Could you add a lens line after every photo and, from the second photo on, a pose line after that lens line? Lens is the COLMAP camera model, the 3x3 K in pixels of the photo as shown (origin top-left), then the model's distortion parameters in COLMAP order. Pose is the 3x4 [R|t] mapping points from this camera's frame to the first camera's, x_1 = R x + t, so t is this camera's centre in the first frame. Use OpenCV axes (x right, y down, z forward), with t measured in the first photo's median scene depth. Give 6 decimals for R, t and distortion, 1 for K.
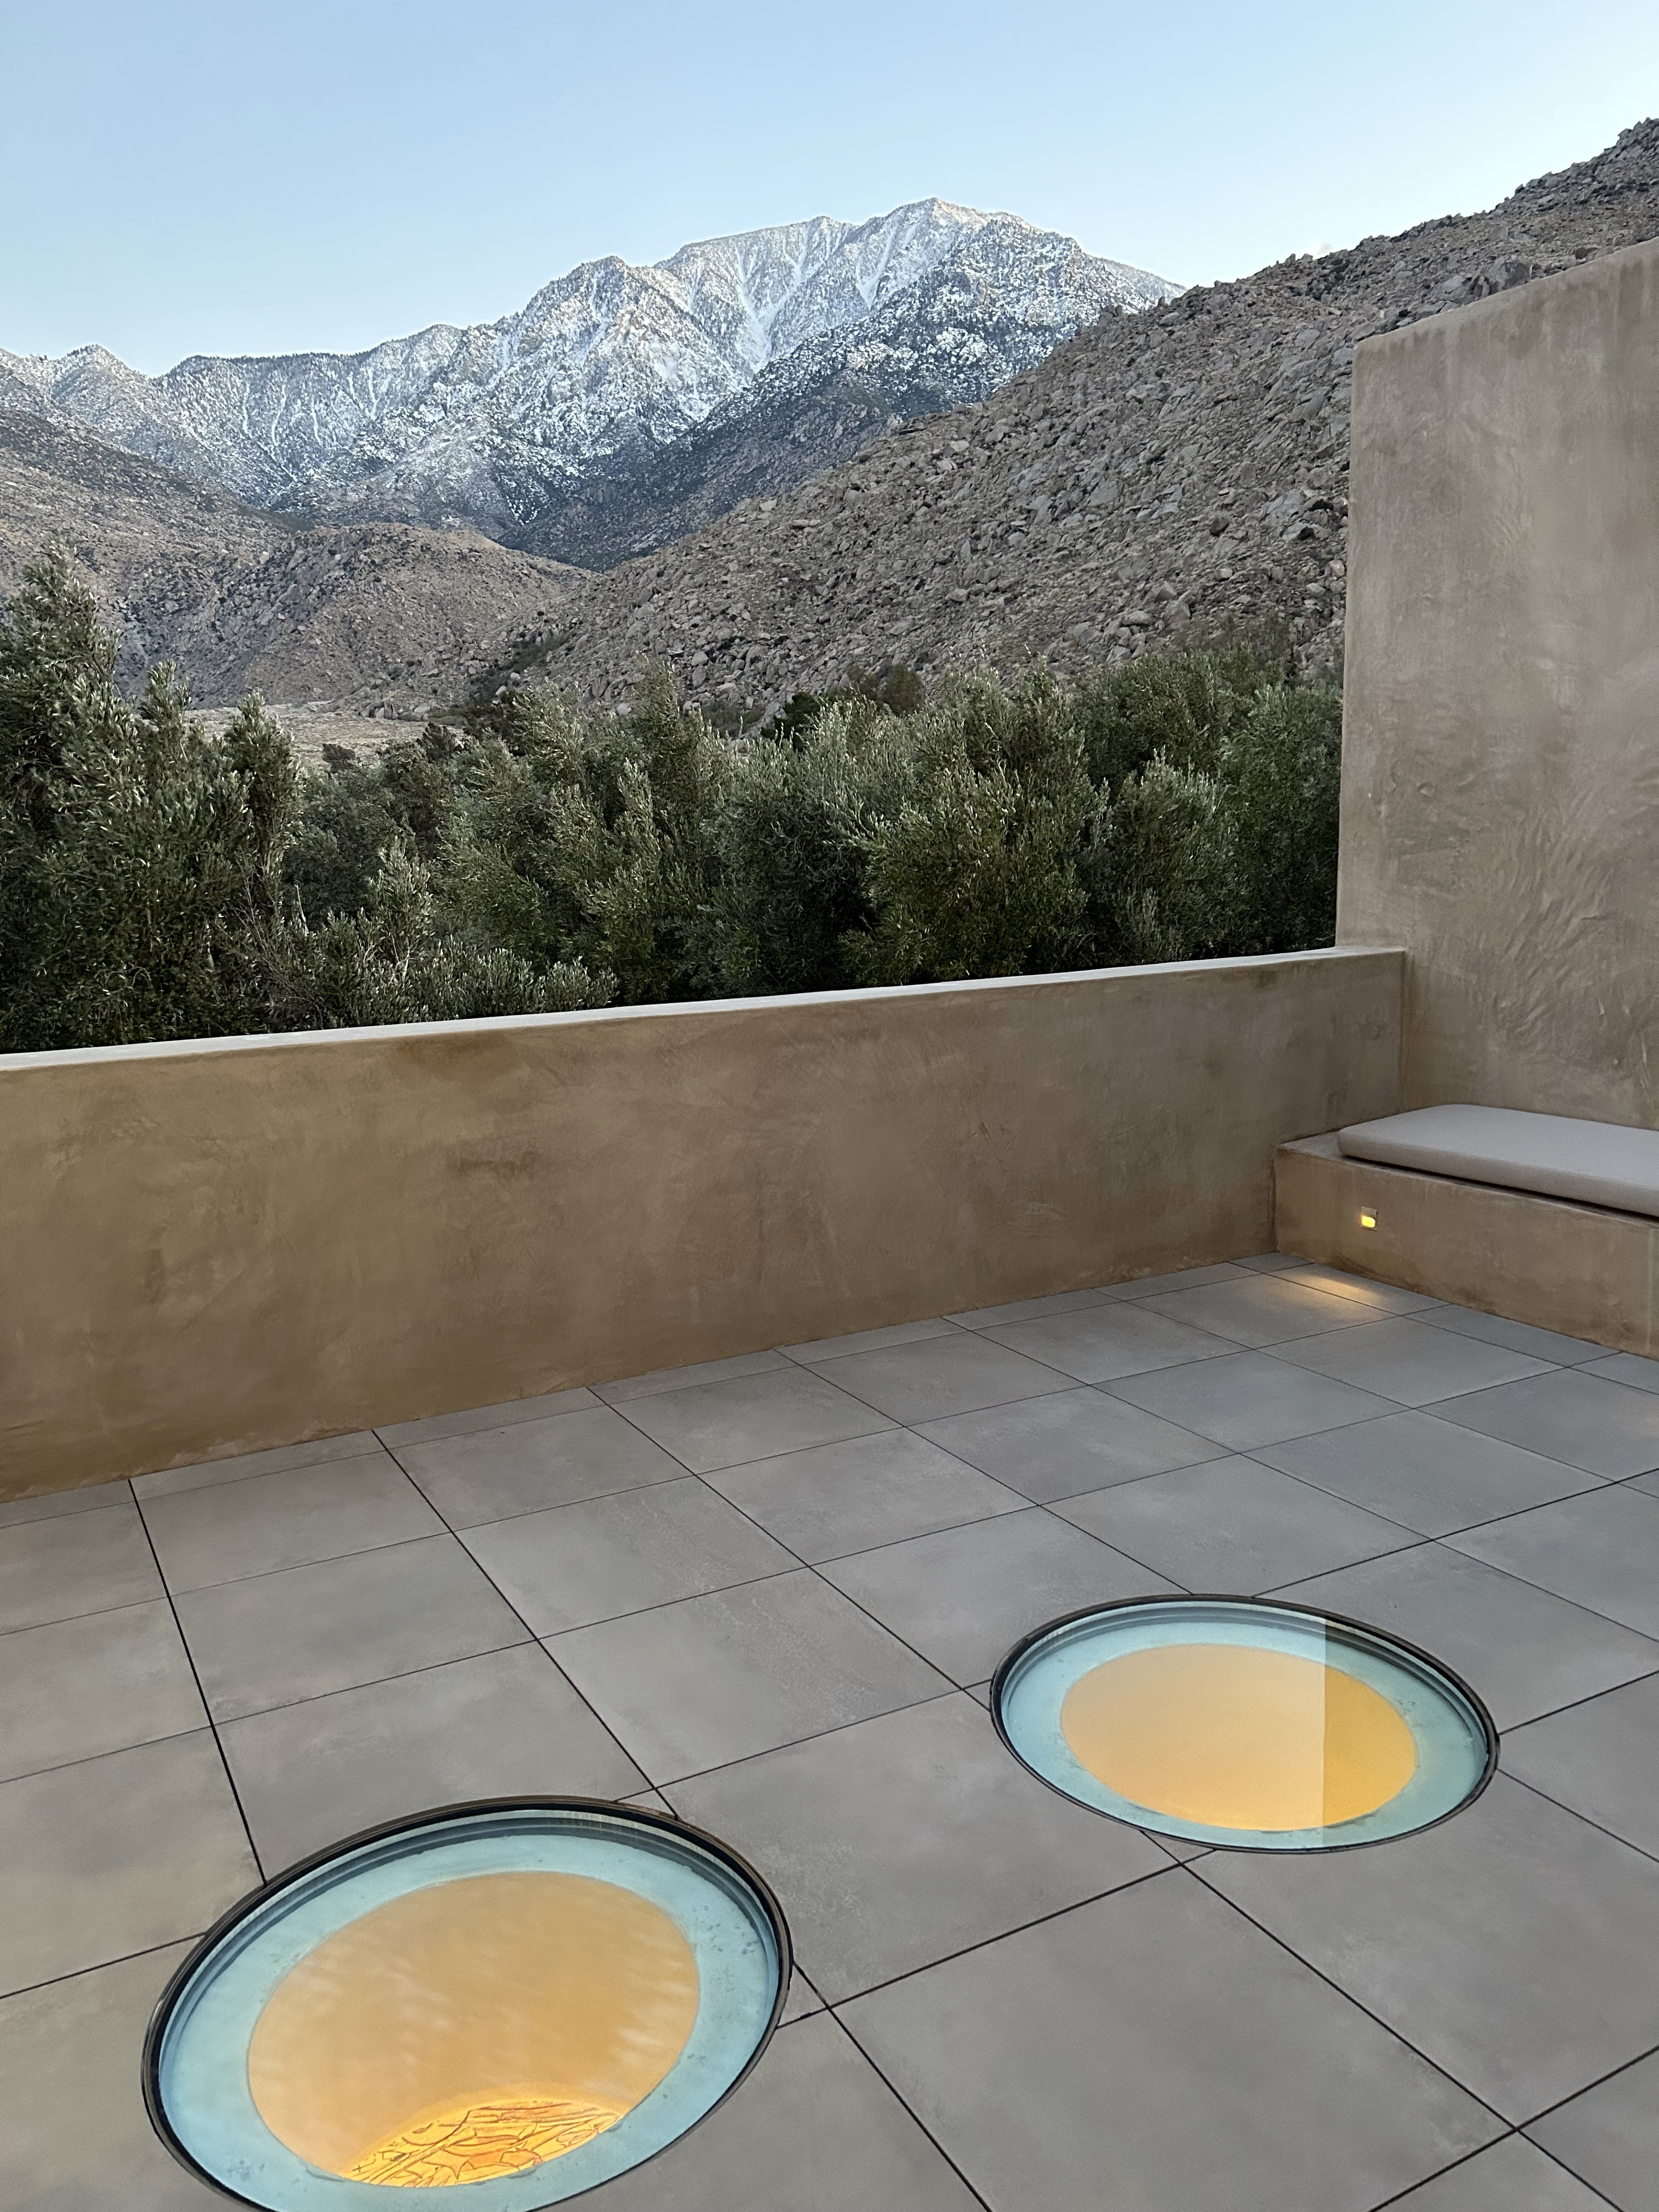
lens RADIAL K [[1695.4, 0, 829.5], [0, 1695.4, 1106.0], [0, 0, 1]] dist [0.030903, -0.003110]
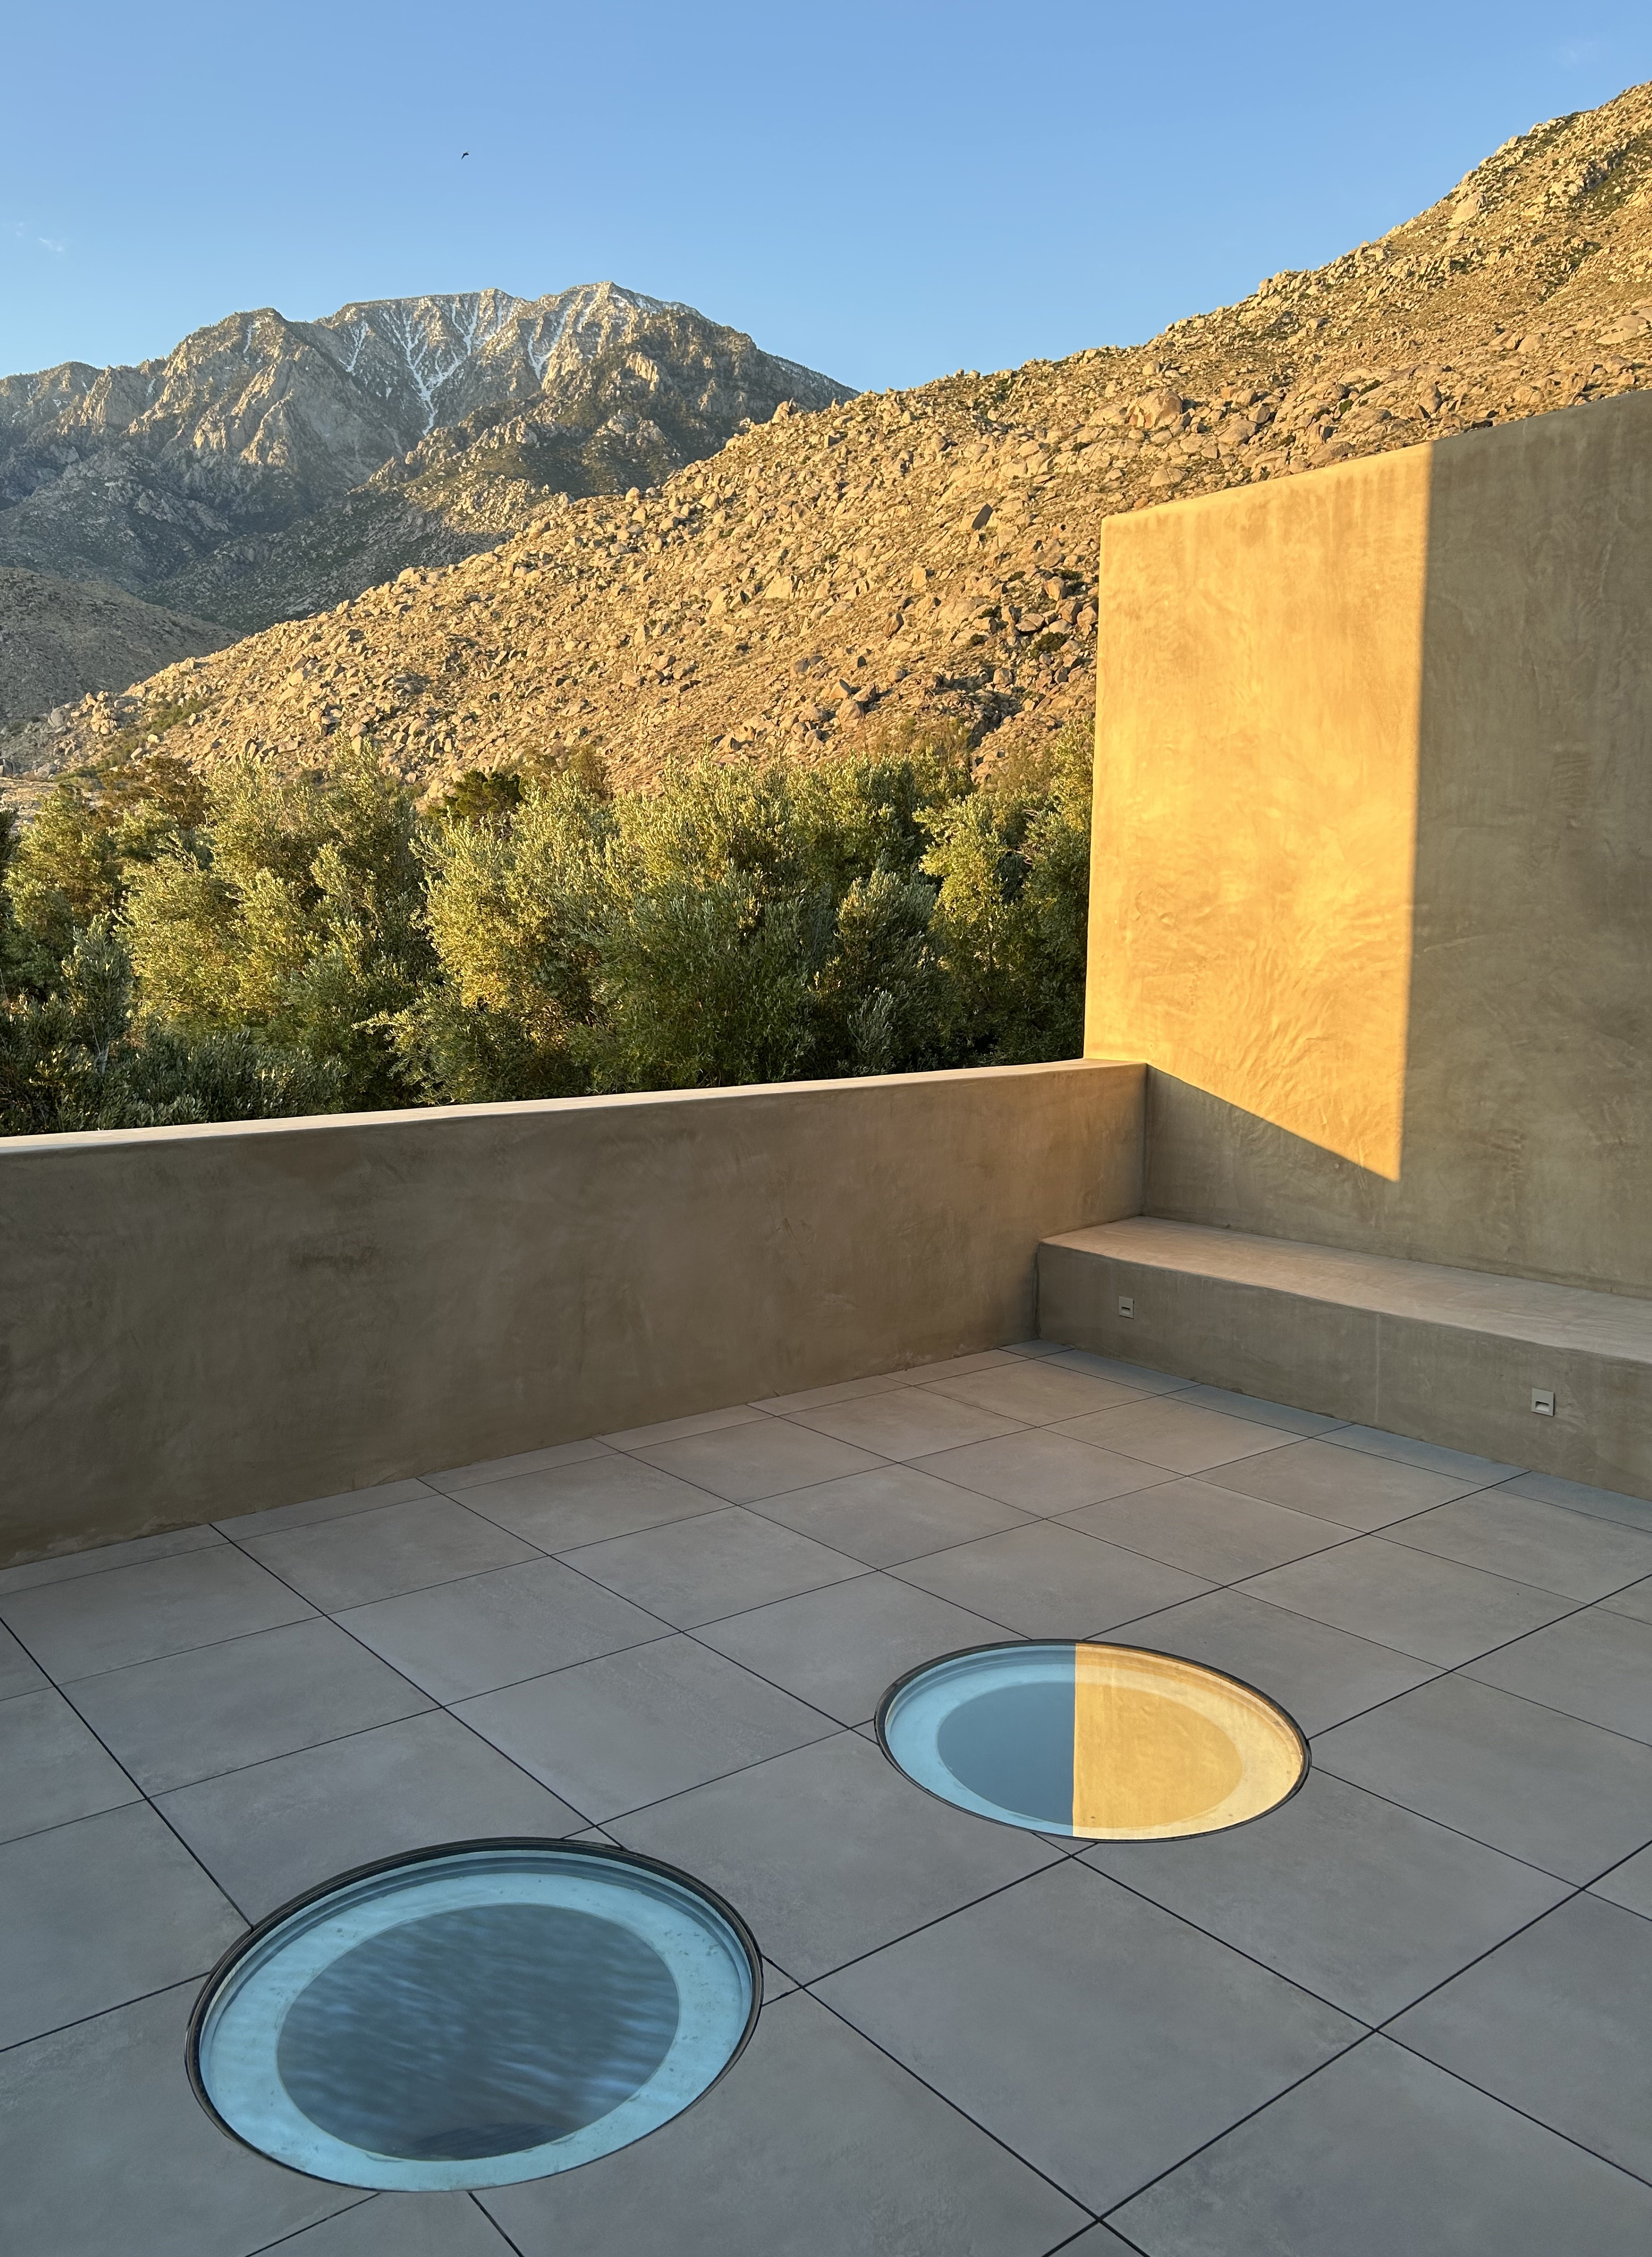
lens RADIAL K [[1713.0, 0, 826.0], [0, 1713.0, 1128.5], [0, 0, 1]] dist [0.032862, -0.001795]
pose [[0.985068, 0.010156, 0.171868, -0.075628], [-0.002541, 0.999008, -0.044466, 0.000768], [-0.172149, 0.043365, 0.984116, -0.067596]]
